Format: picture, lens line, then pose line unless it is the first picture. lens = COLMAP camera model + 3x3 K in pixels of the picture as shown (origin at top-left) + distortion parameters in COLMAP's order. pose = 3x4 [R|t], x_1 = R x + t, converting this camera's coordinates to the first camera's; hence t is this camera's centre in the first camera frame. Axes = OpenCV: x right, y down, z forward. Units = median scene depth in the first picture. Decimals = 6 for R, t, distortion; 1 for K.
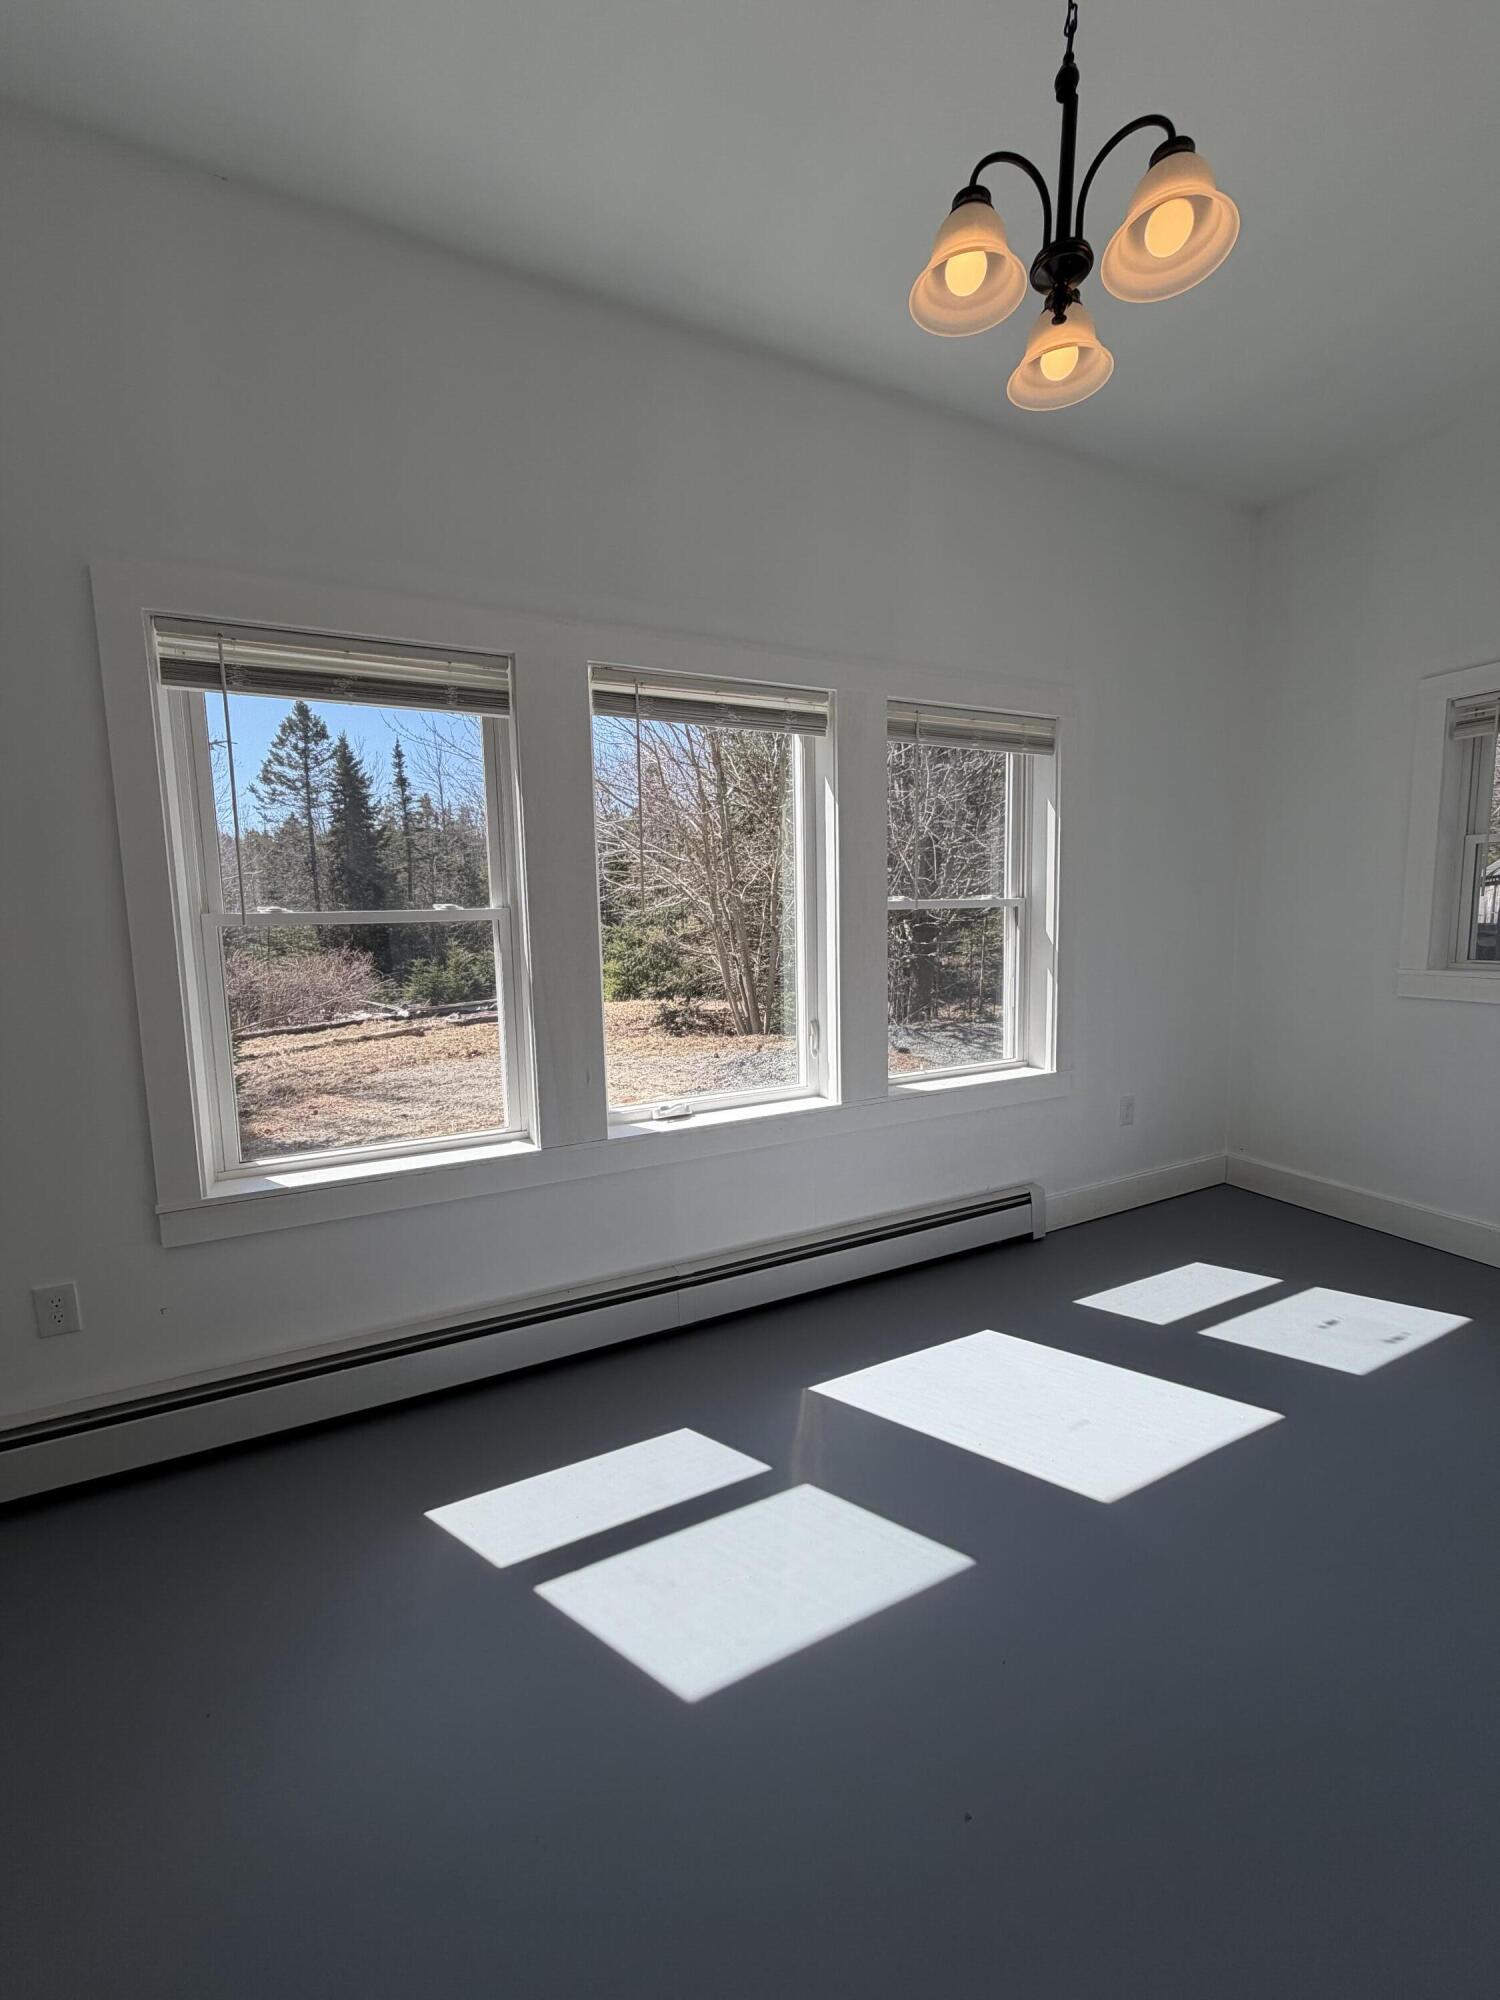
lens RADIAL K [[792.2, 0, 750.0], [0, 792.2, 991.8], [0, 0, 1]] dist [-0.005969, 0.001633]
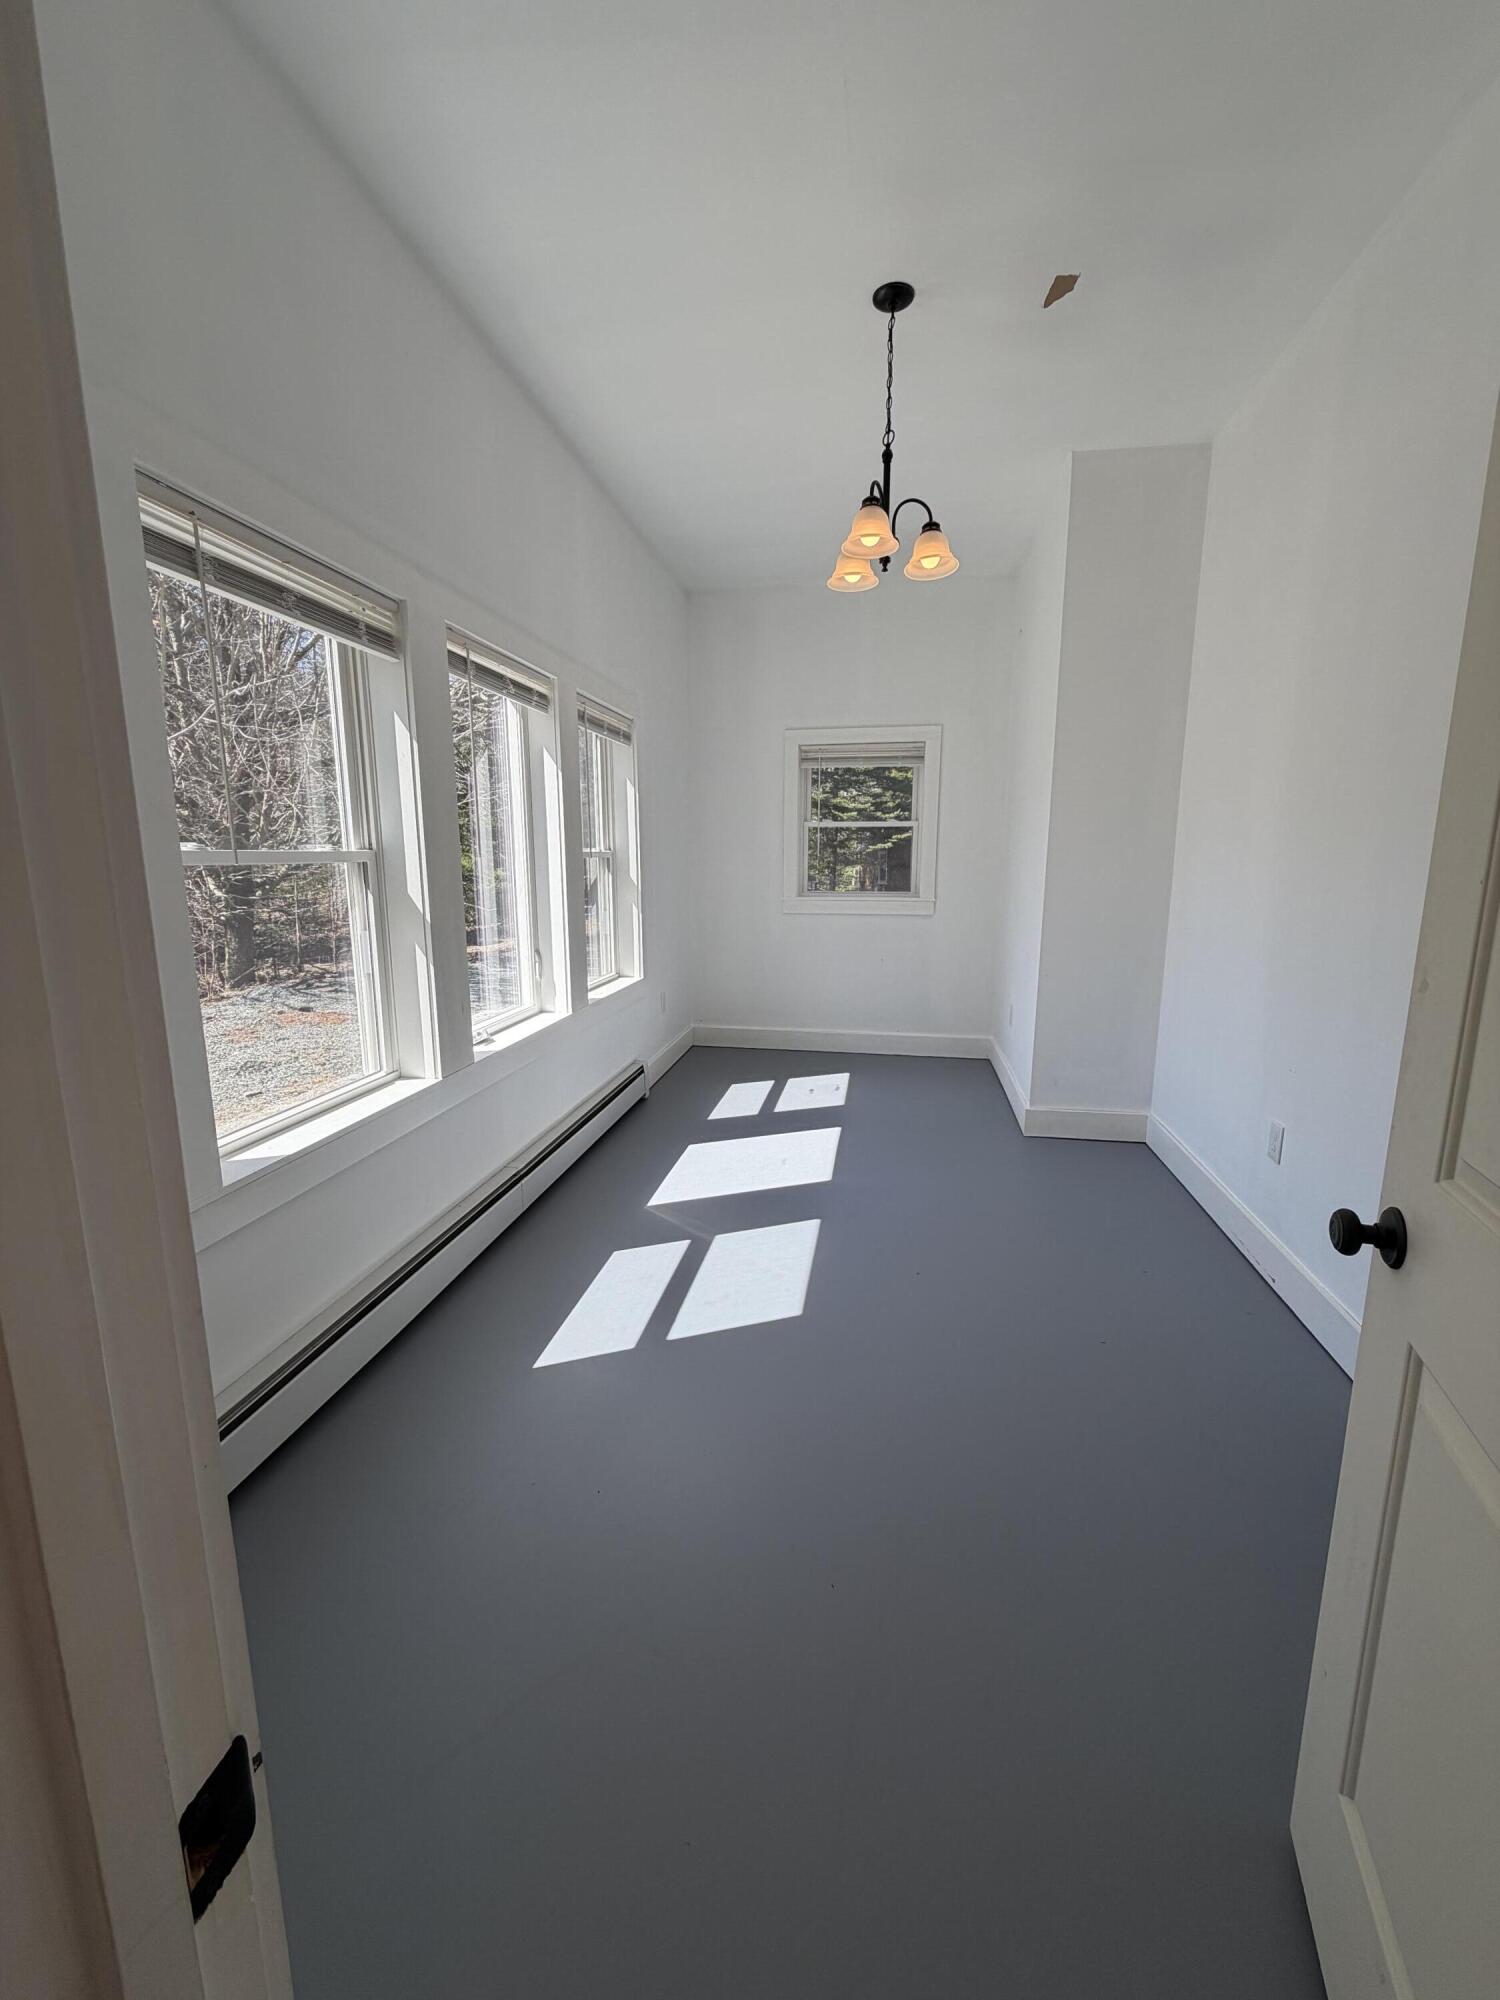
lens RADIAL K [[792.2, 0, 753.0], [0, 792.2, 996.9], [0, 0, 1]] dist [-0.005969, 0.001633]
pose [[0.591763, -0.124722, 0.796405, -0.731955], [0.074033, 0.992192, 0.100373, 0.010730], [-0.802705, -0.000437, 0.596376, 0.018265]]
